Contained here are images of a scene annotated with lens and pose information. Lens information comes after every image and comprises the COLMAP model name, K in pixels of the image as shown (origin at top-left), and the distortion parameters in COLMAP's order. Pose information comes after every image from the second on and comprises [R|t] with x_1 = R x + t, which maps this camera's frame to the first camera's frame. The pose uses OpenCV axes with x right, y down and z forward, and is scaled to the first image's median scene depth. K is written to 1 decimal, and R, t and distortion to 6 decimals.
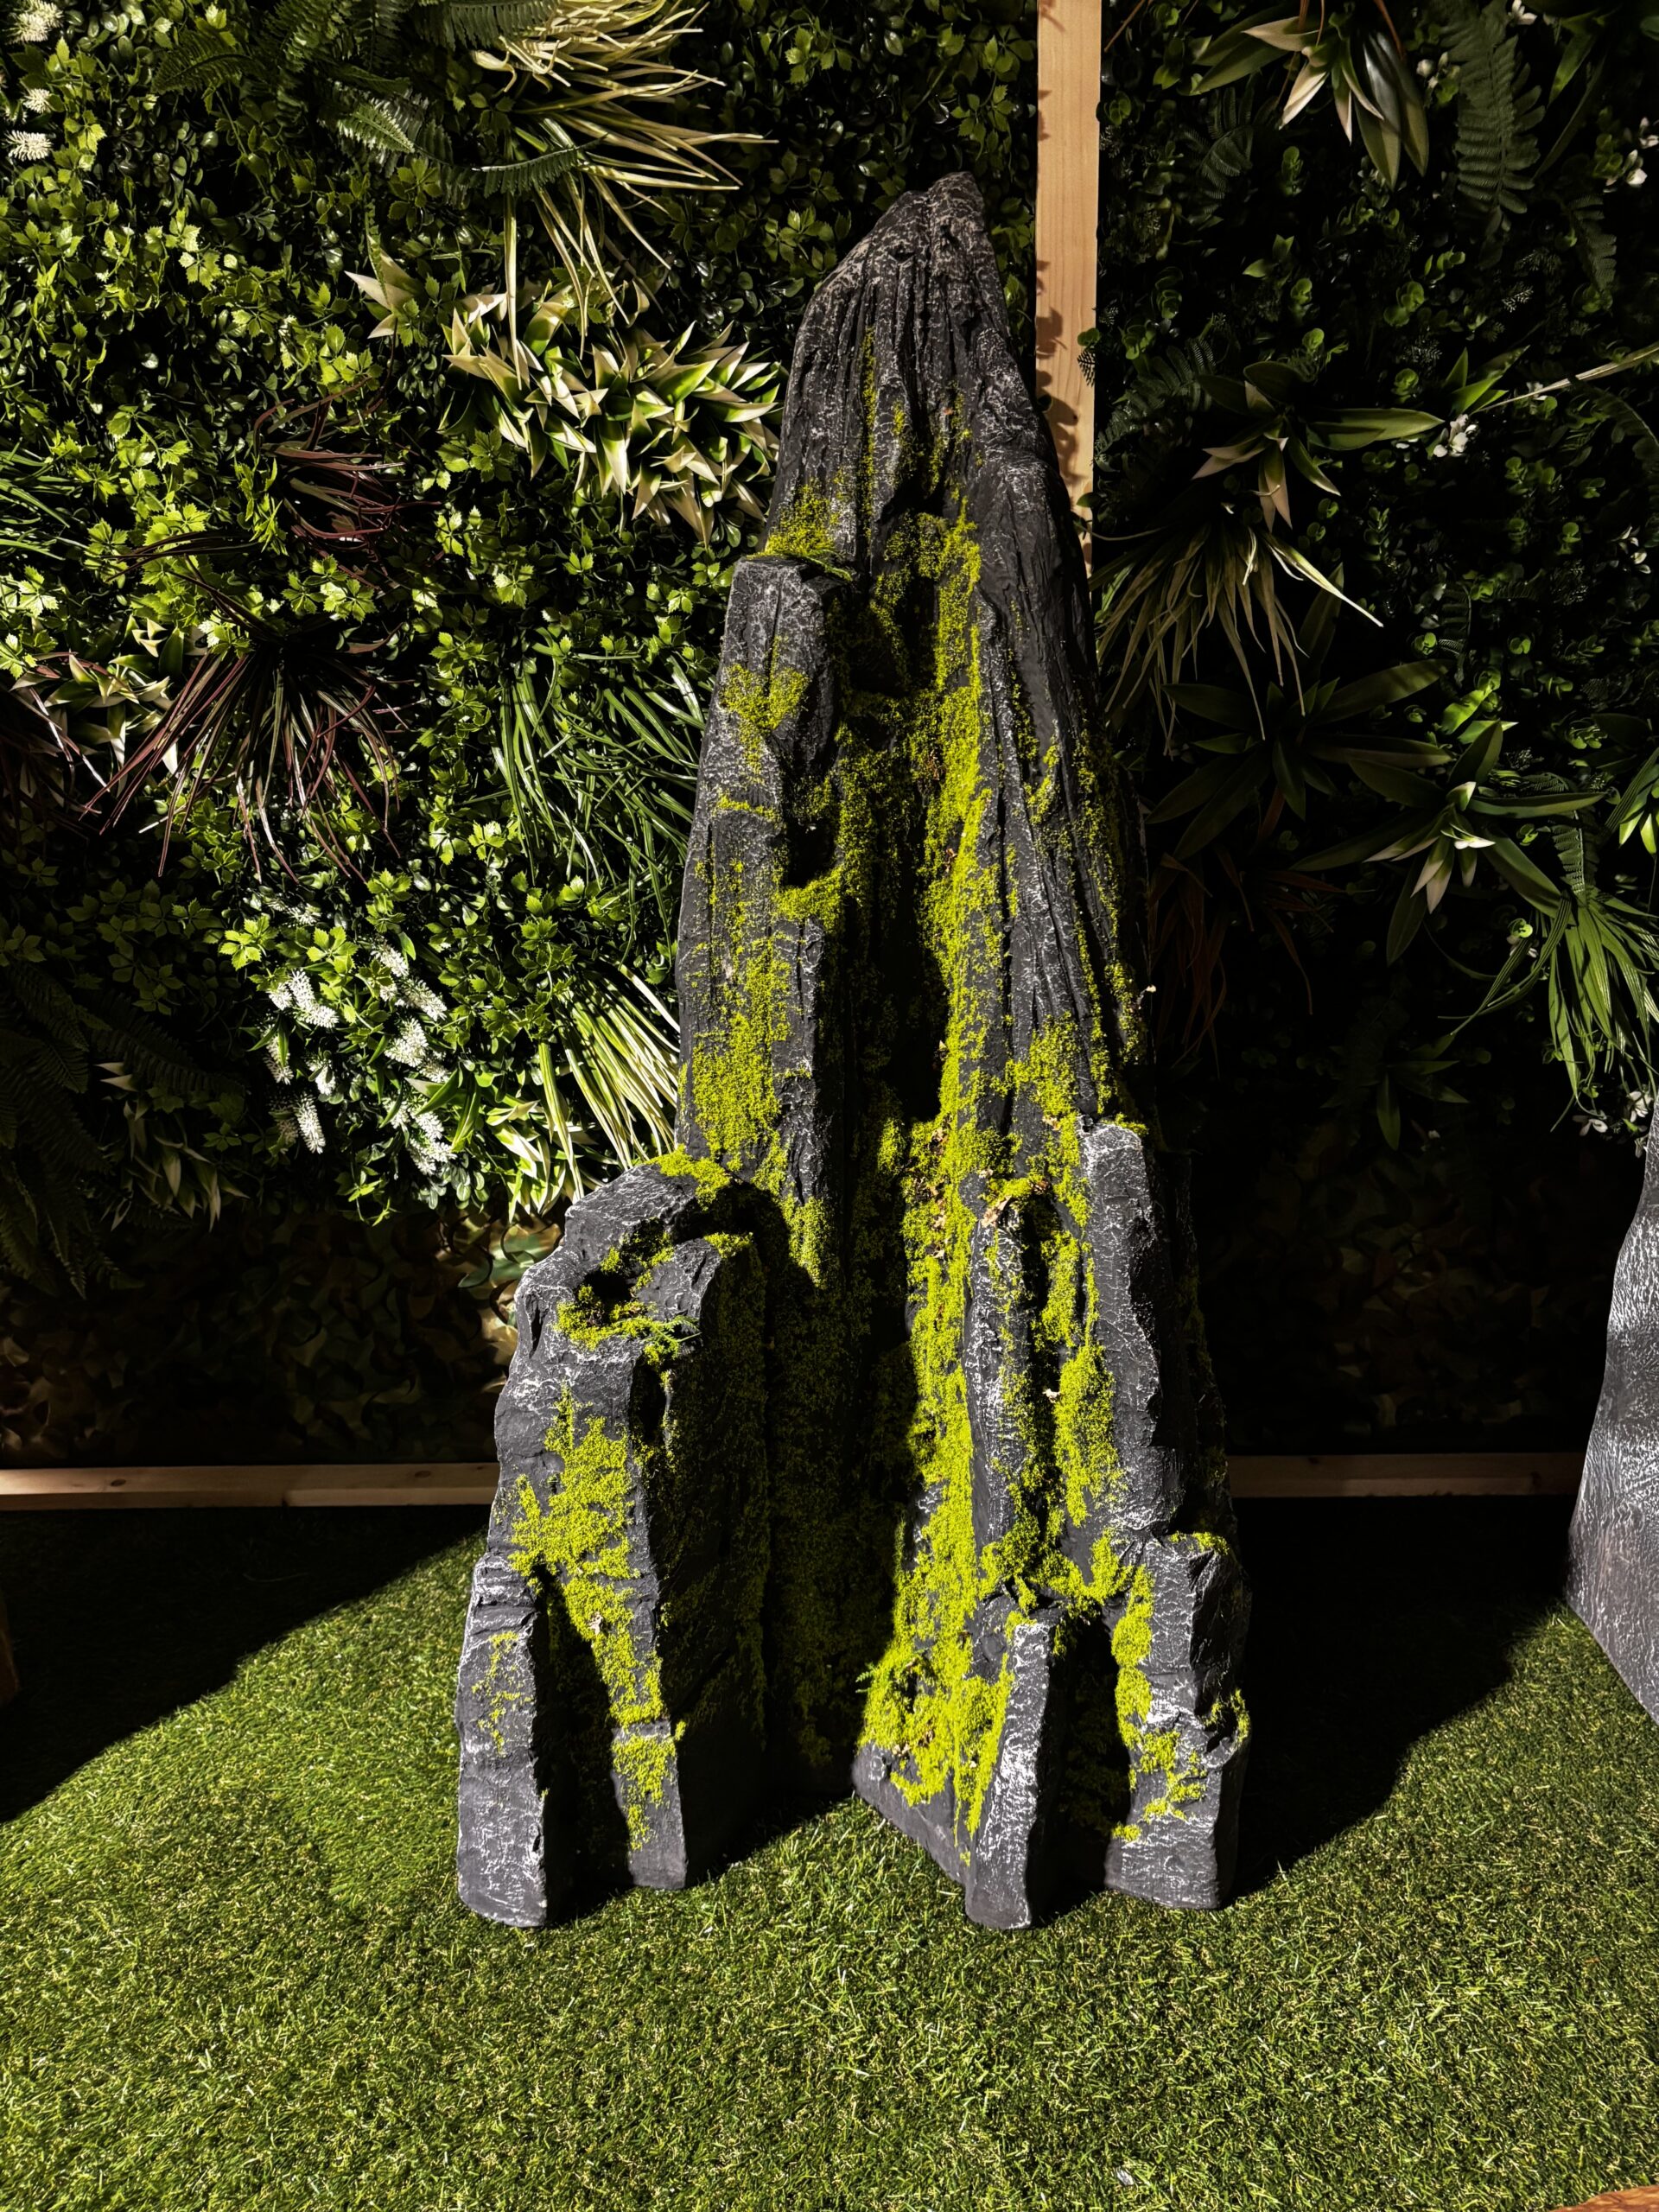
lens RADIAL K [[1699.6, 0, 836.6], [0, 1699.6, 1091.5], [0, 0, 1]] dist [0.035585, -0.049621]
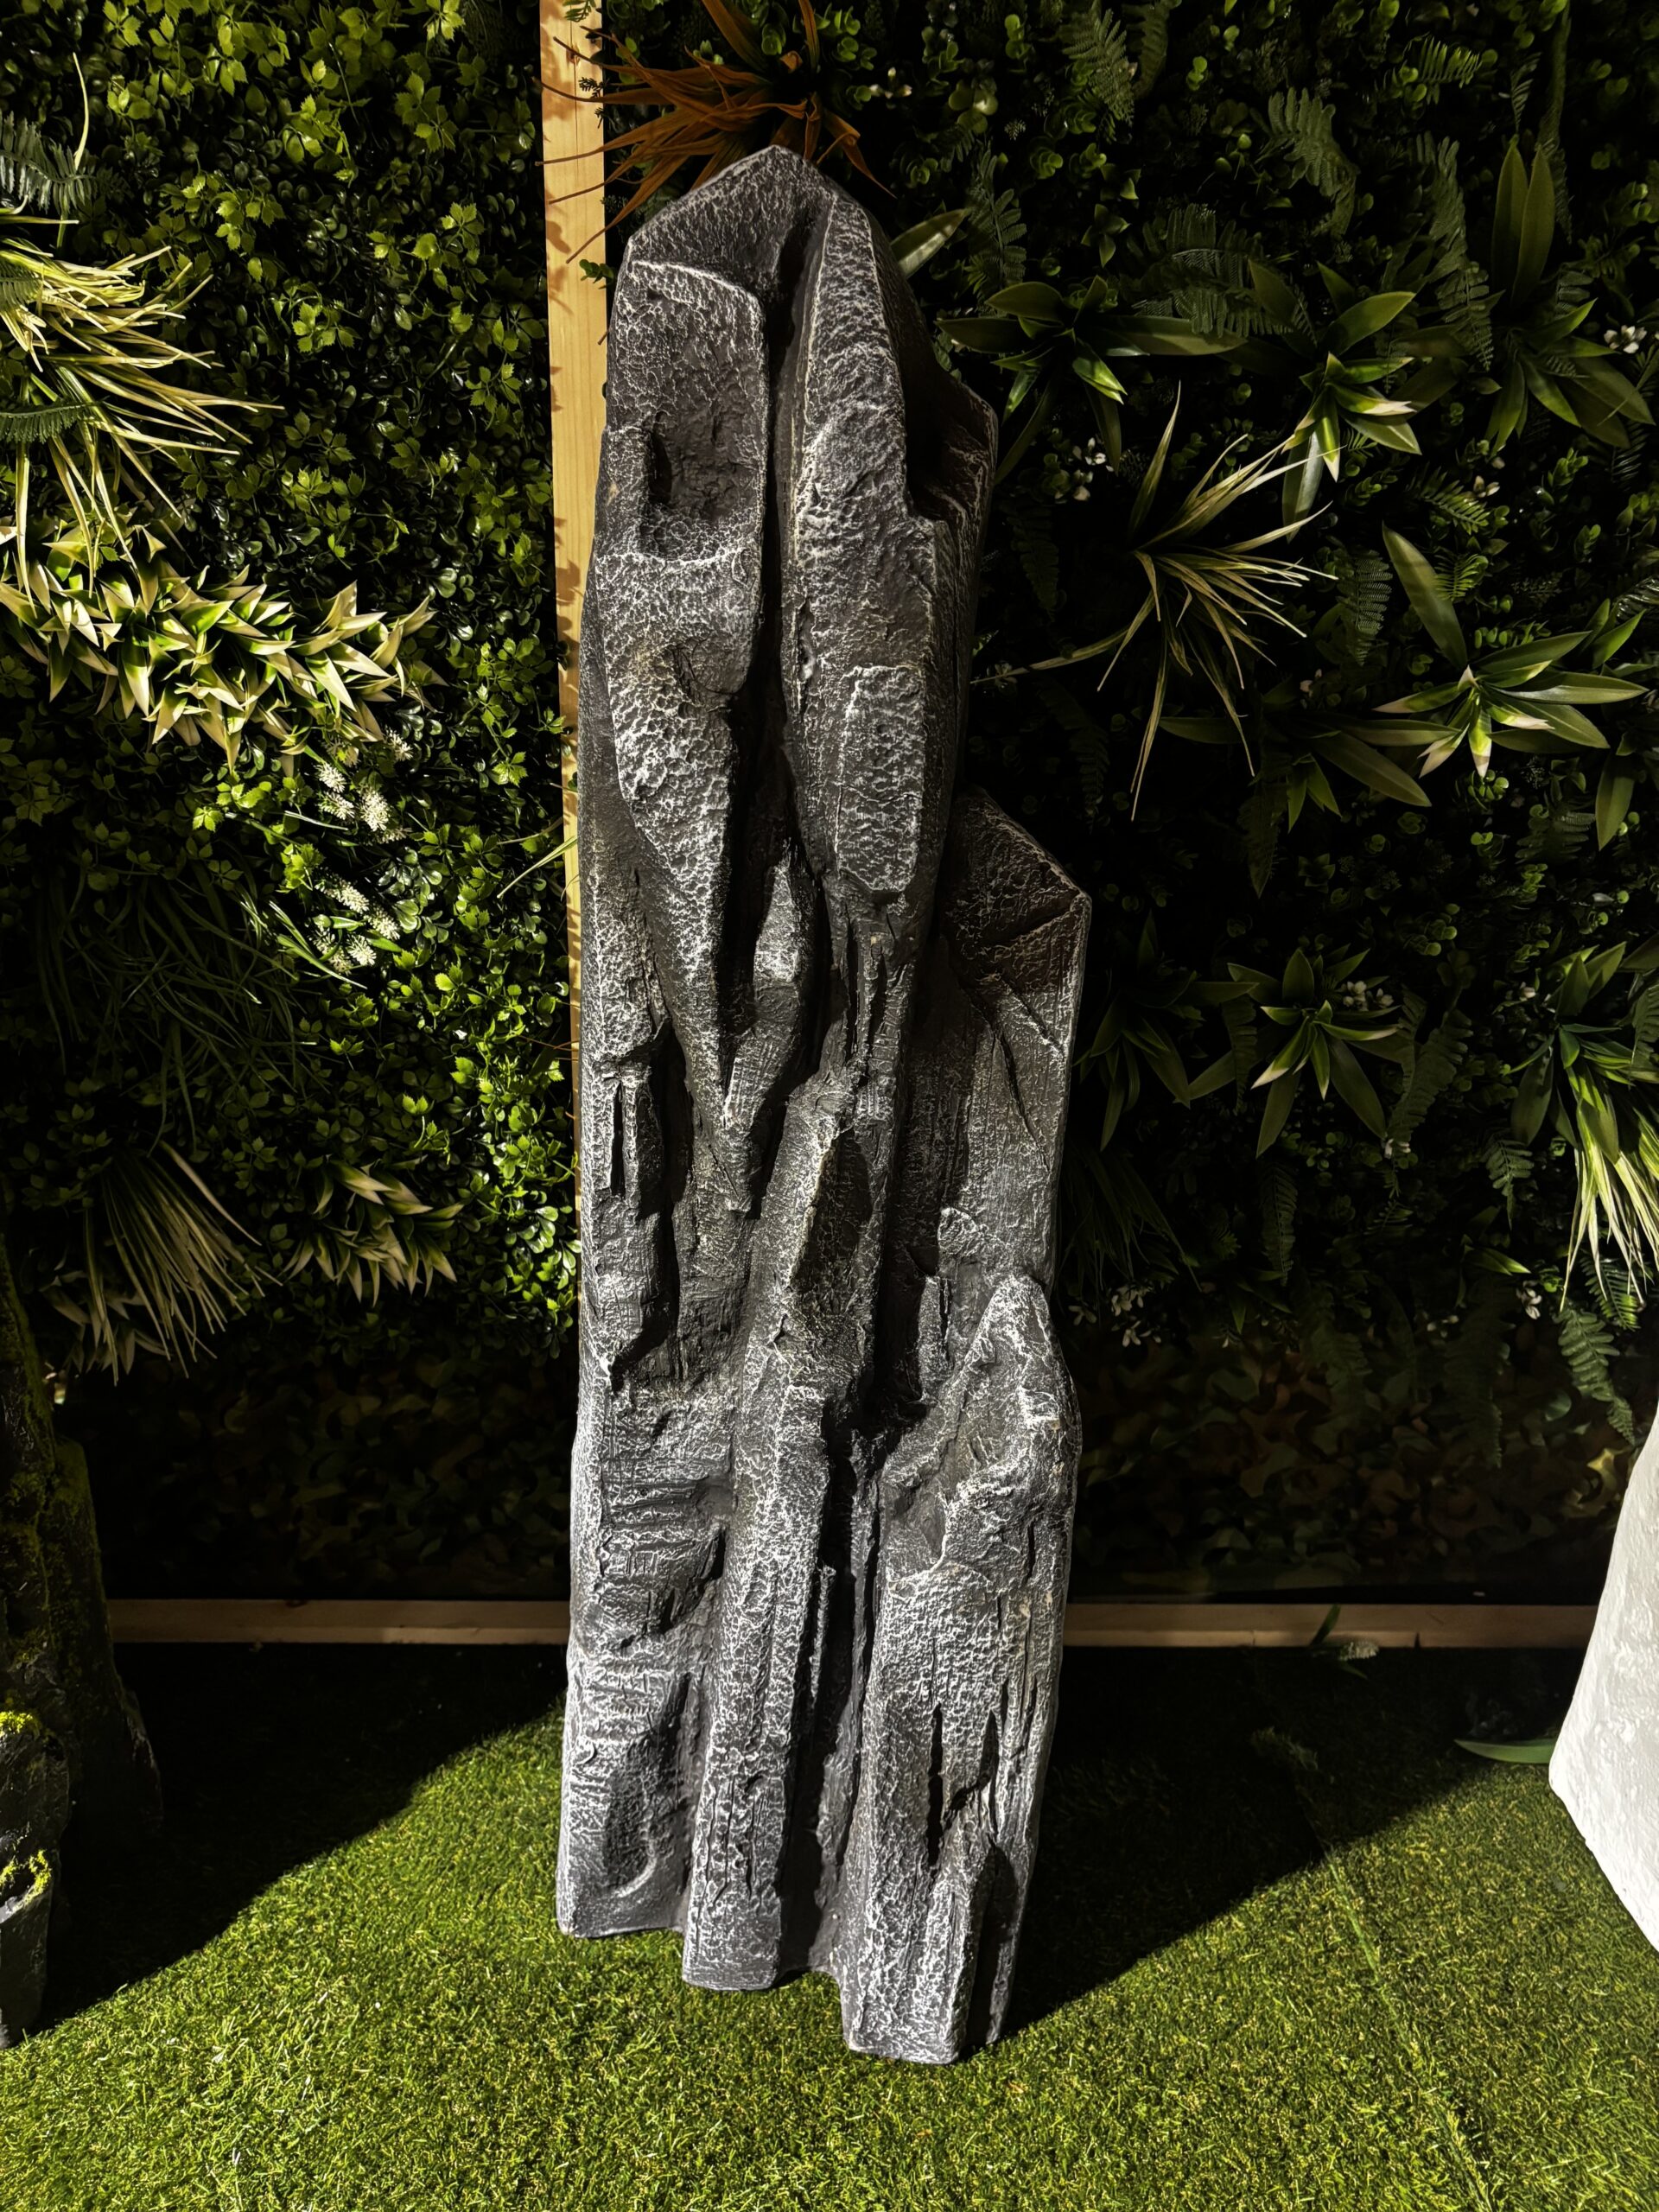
lens RADIAL K [[1699.6, 0, 834.0], [0, 1699.6, 1109.2], [0, 0, 1]] dist [0.035585, -0.049621]
pose [[0.996037, 0.032713, 0.082701, 0.223922], [-0.033453, 0.999412, 0.007577, -0.137216], [-0.082404, -0.010314, 0.996546, -0.082388]]
